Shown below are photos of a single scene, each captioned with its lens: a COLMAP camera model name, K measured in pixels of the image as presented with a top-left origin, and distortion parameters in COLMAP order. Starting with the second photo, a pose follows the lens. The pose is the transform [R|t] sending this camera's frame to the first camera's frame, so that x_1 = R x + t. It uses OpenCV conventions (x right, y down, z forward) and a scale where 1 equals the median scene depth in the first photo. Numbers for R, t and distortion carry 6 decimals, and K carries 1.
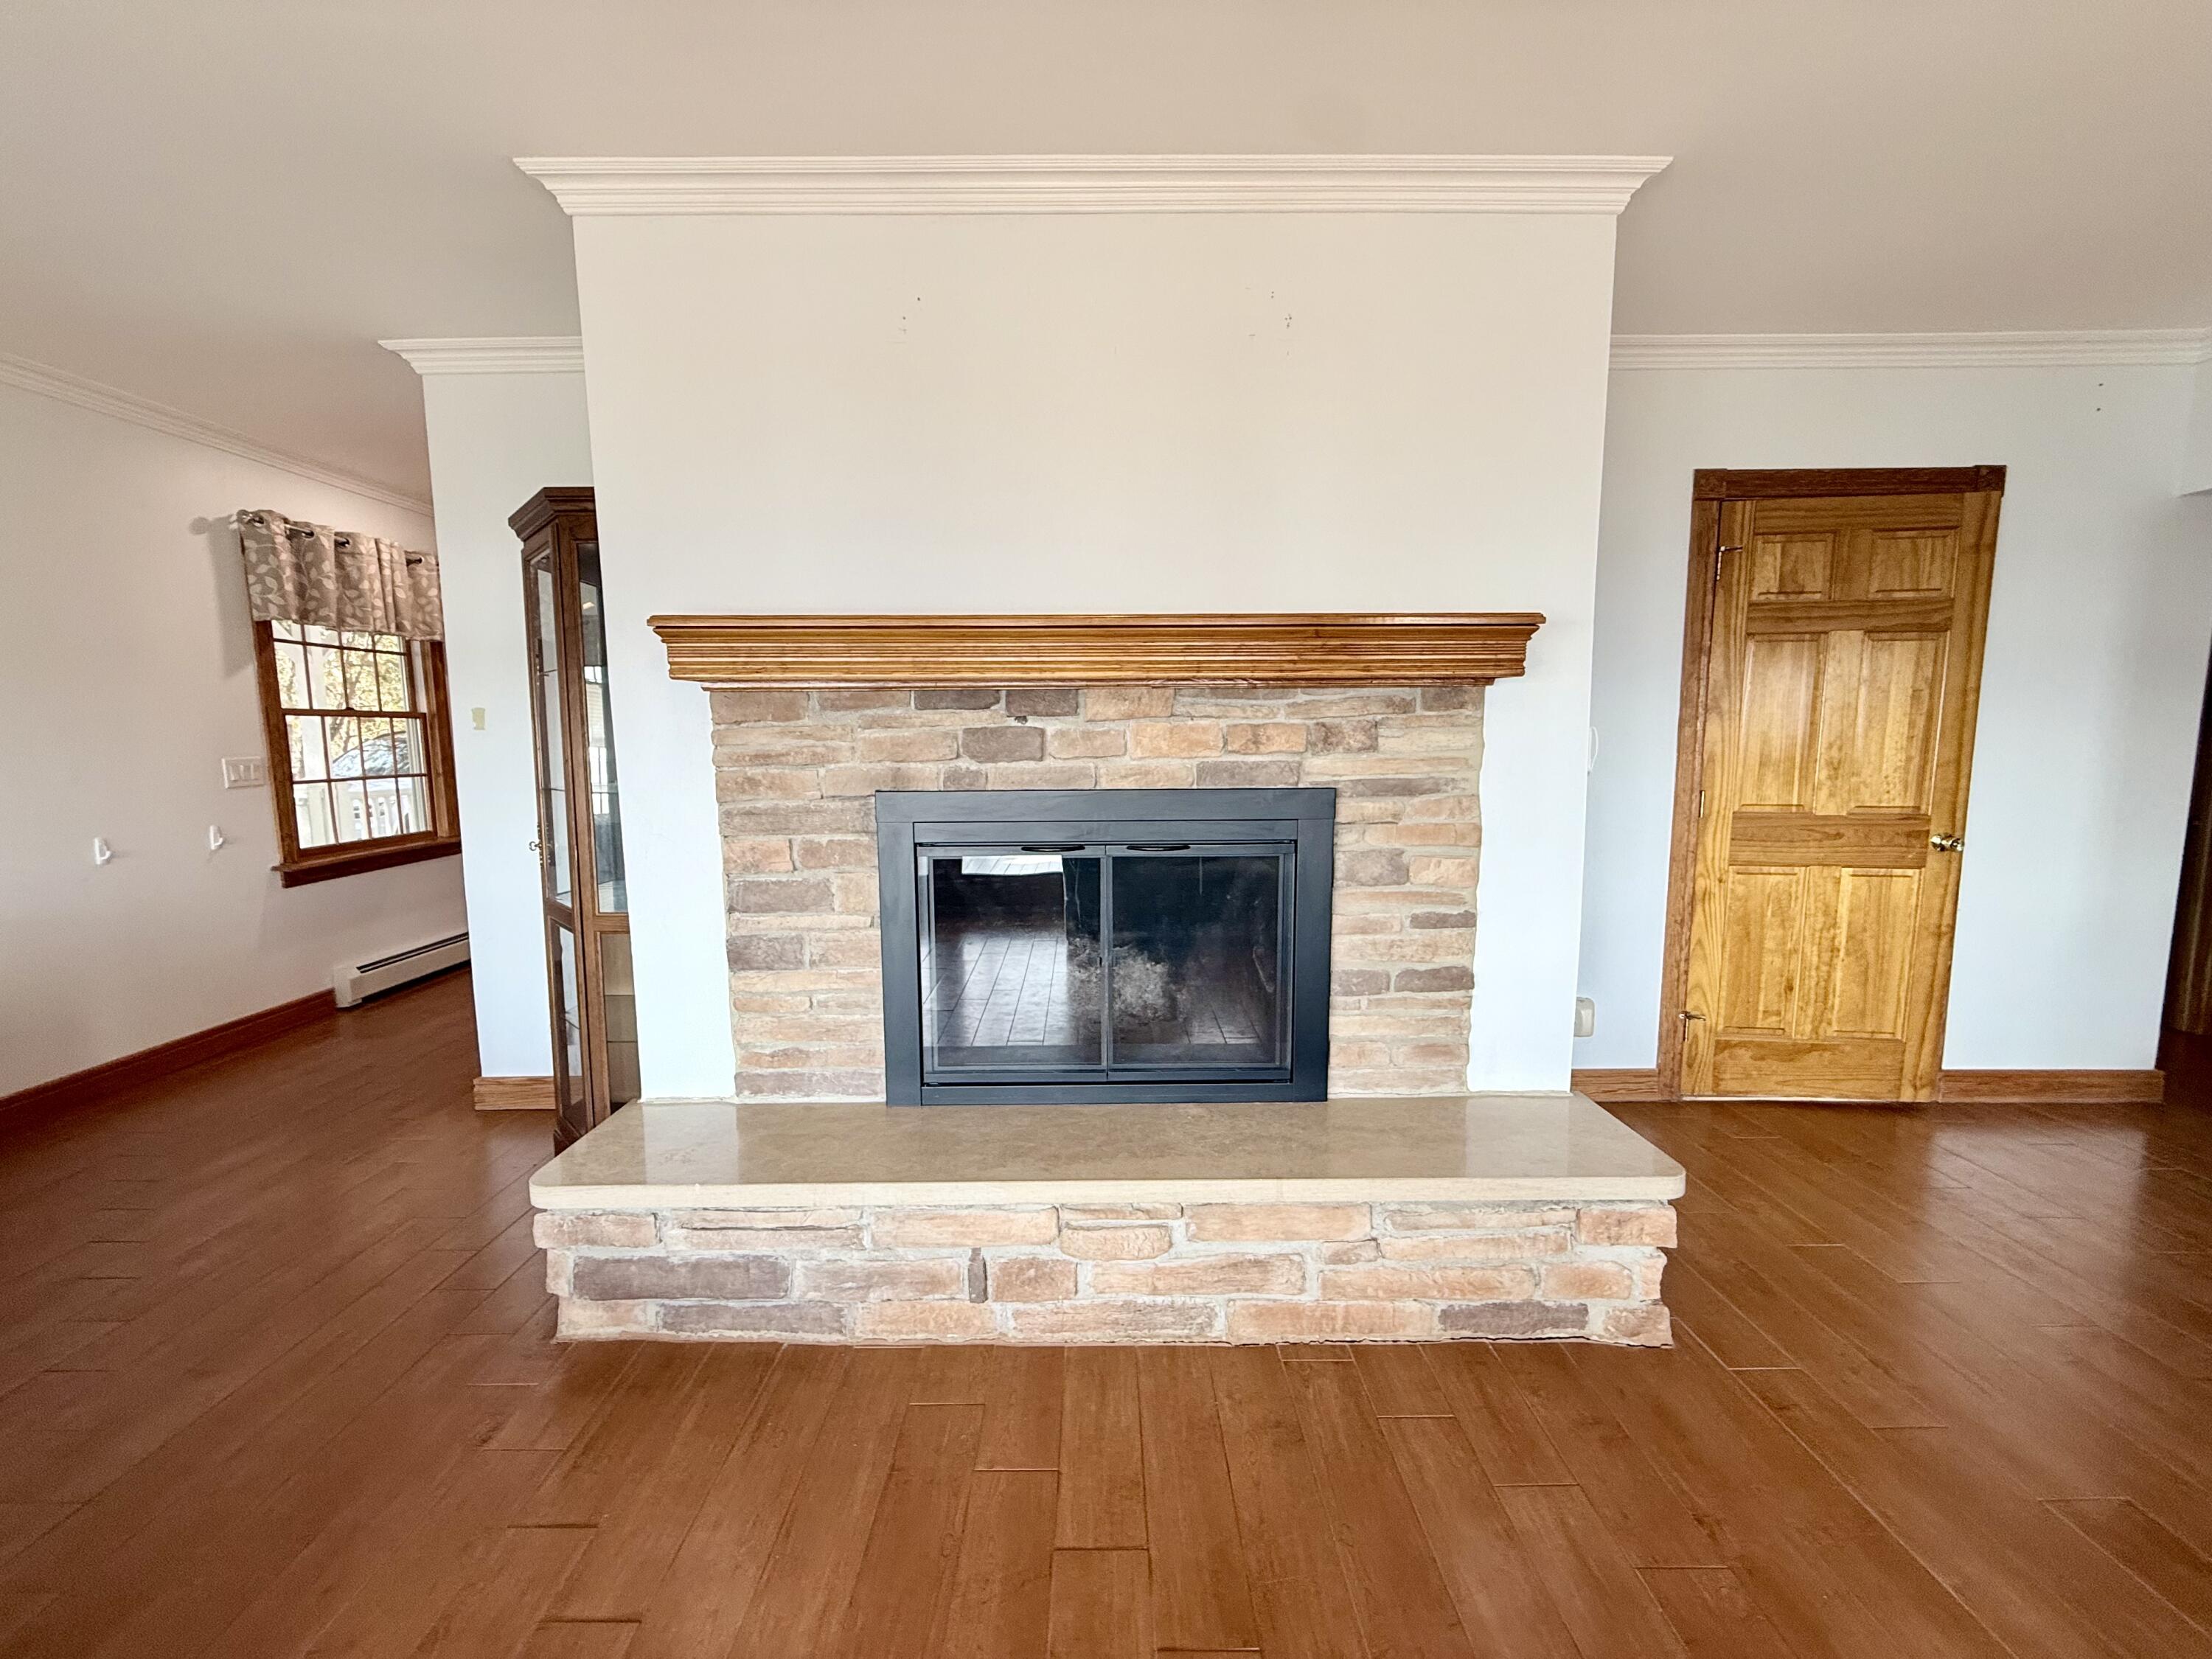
lens RADIAL K [[878.8, 0, 1101.8], [0, 878.8, 831.4], [0, 0, 1]] dist [0.000707, -0.000289]
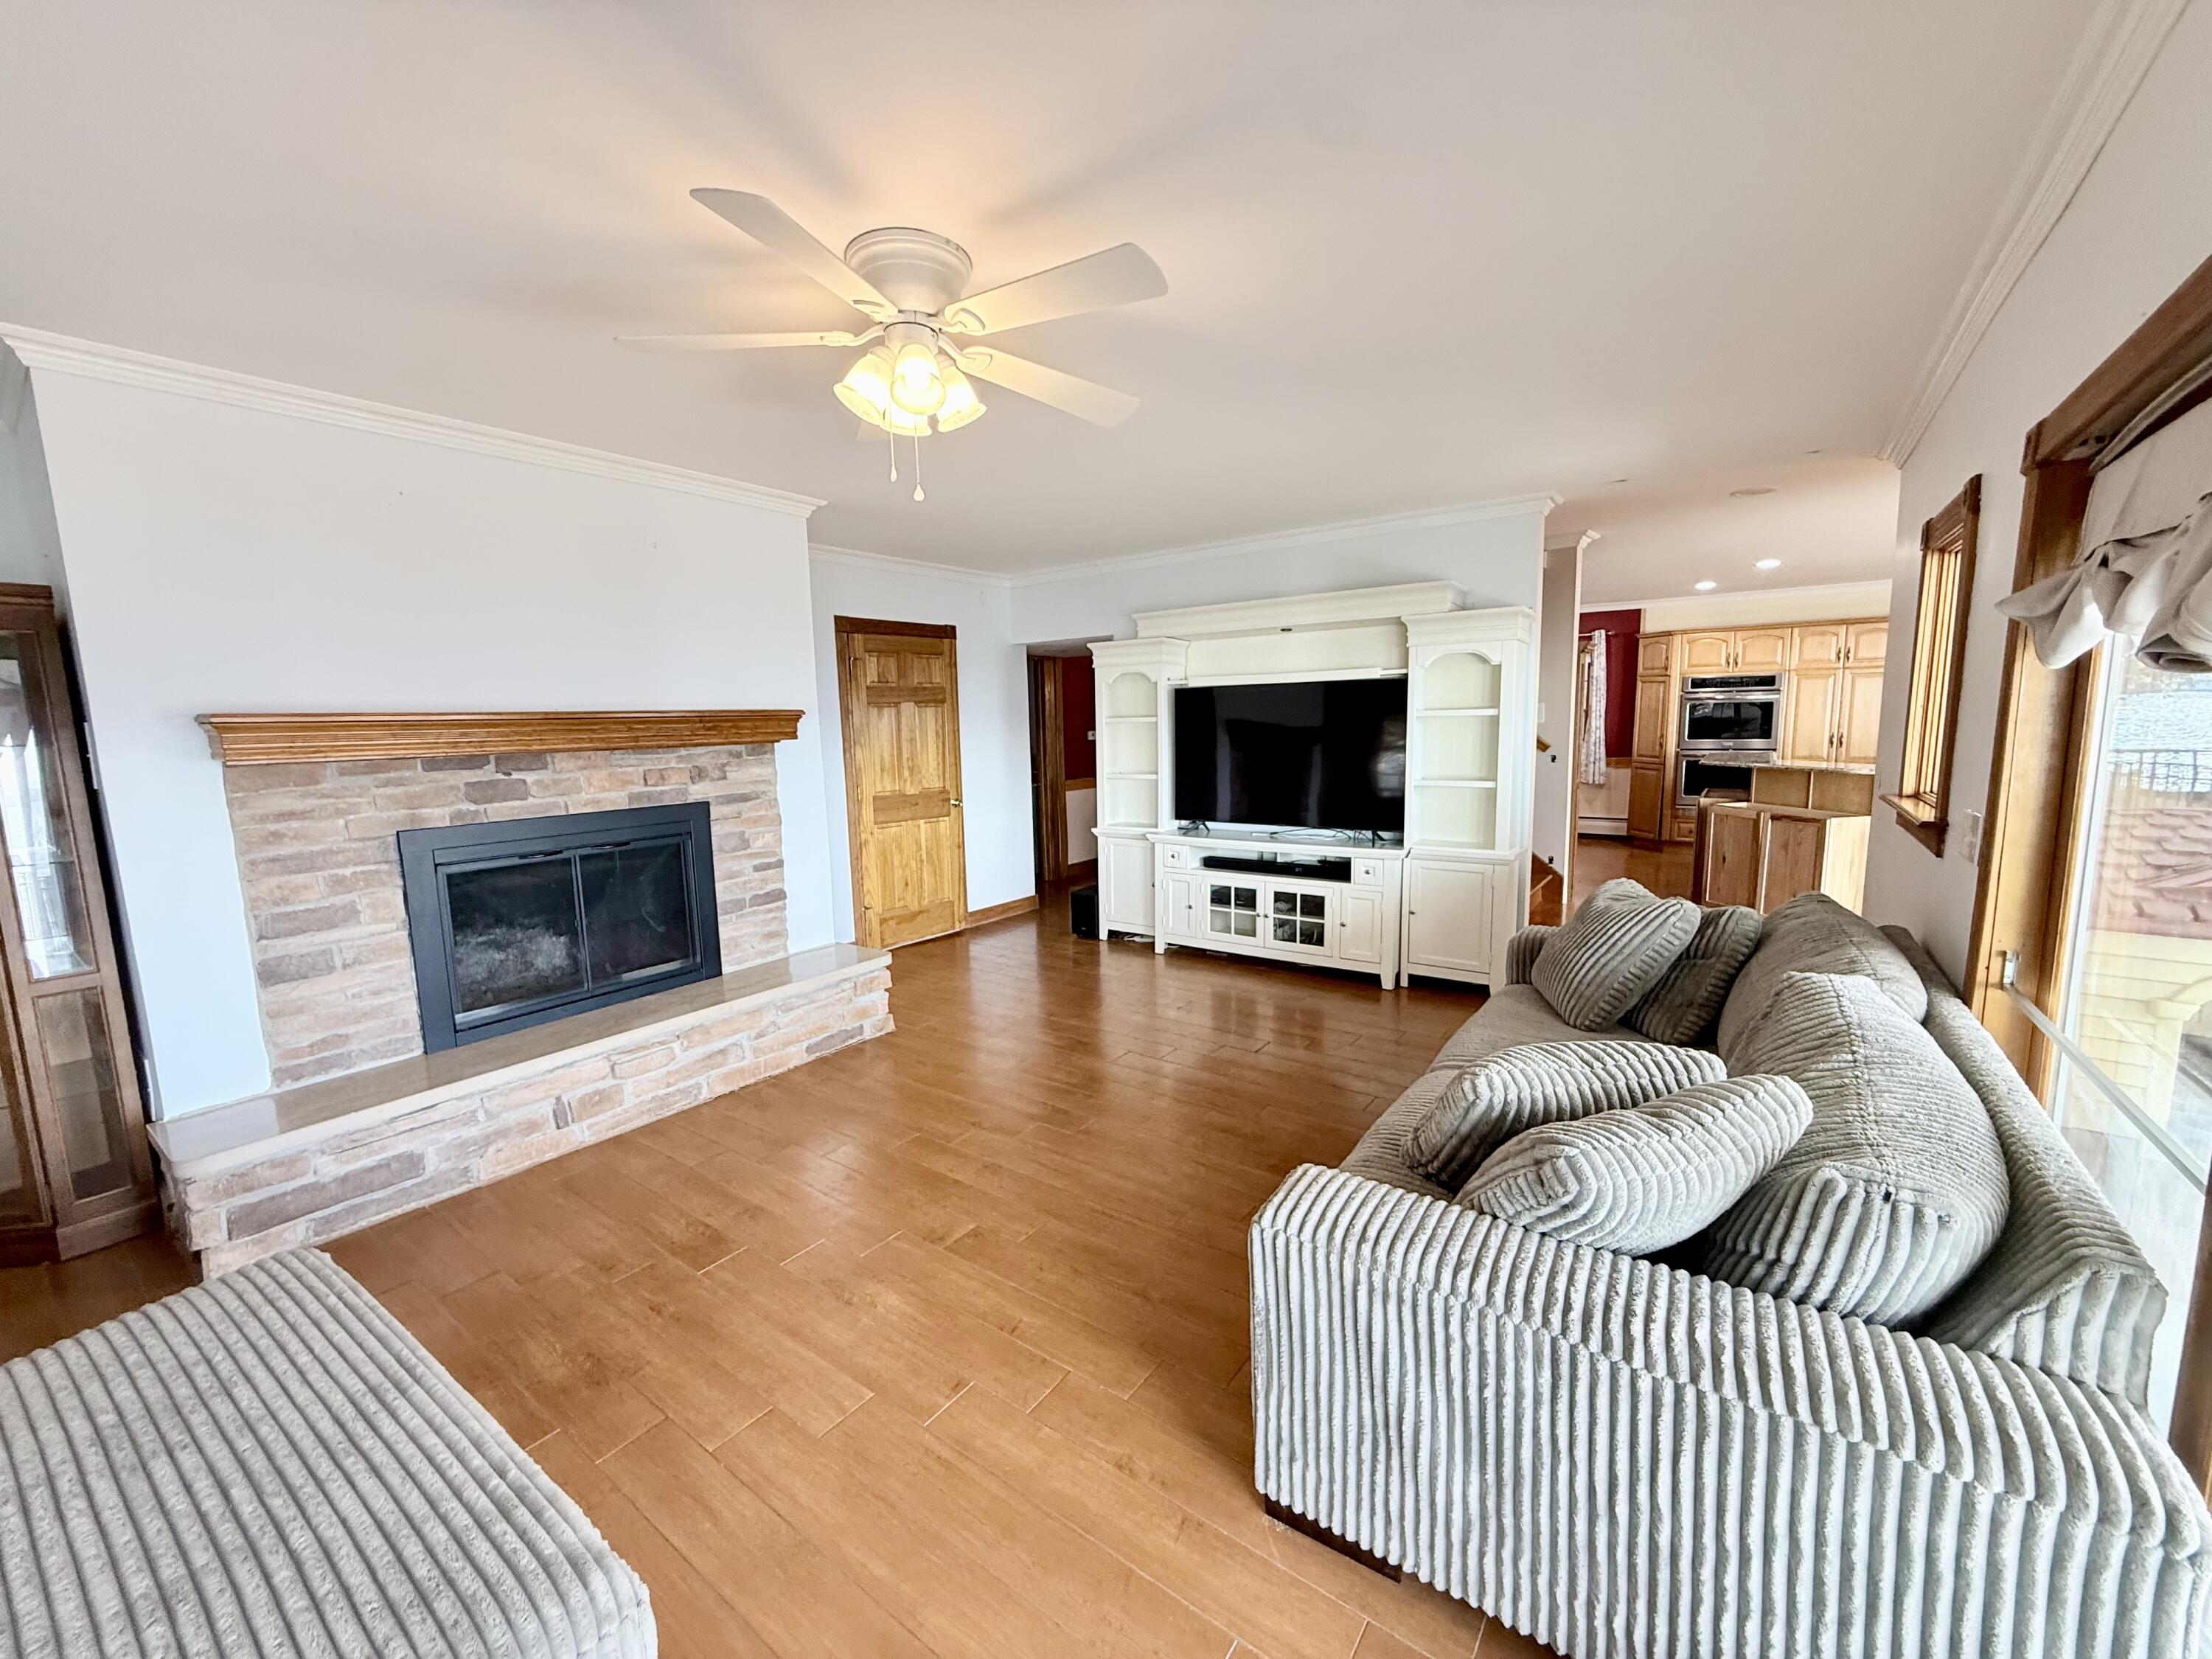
lens RADIAL K [[878.8, 0, 1101.8], [0, 878.8, 831.4], [0, 0, 1]] dist [0.000707, -0.000289]
pose [[0.595116, -0.112356, 0.795747, -0.690362], [0.110986, 0.992181, 0.057089, -0.000891], [-0.795939, 0.054342, 0.602932, -0.727087]]
